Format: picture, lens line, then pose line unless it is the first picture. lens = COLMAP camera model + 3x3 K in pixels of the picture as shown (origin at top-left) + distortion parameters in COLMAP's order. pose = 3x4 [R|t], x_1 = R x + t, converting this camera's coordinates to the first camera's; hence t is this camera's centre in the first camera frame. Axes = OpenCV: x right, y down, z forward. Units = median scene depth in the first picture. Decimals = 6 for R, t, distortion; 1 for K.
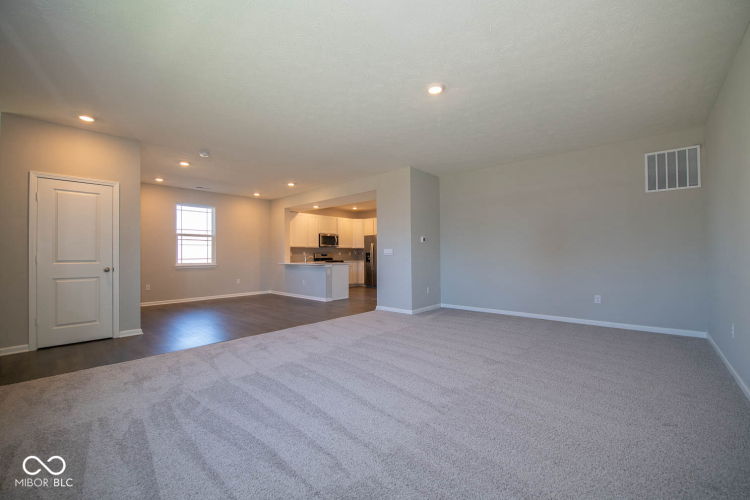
lens RADIAL K [[291.9, 0, 380.6], [0, 291.9, 252.3], [0, 0, 1]] dist [-0.009392, -0.000028]
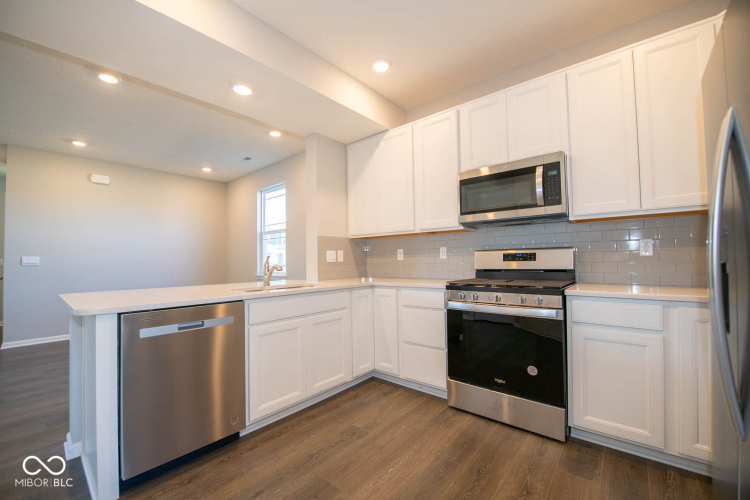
lens RADIAL K [[305.2, 0, 366.8], [0, 305.2, 251.5], [0, 0, 1]] dist [-0.000604, -0.000025]
pose [[0.033698, -0.027664, -0.999049, 0.076117], [0.023148, 0.999370, -0.026892, 0.011834], [0.999164, -0.022220, 0.034317, 1.143547]]
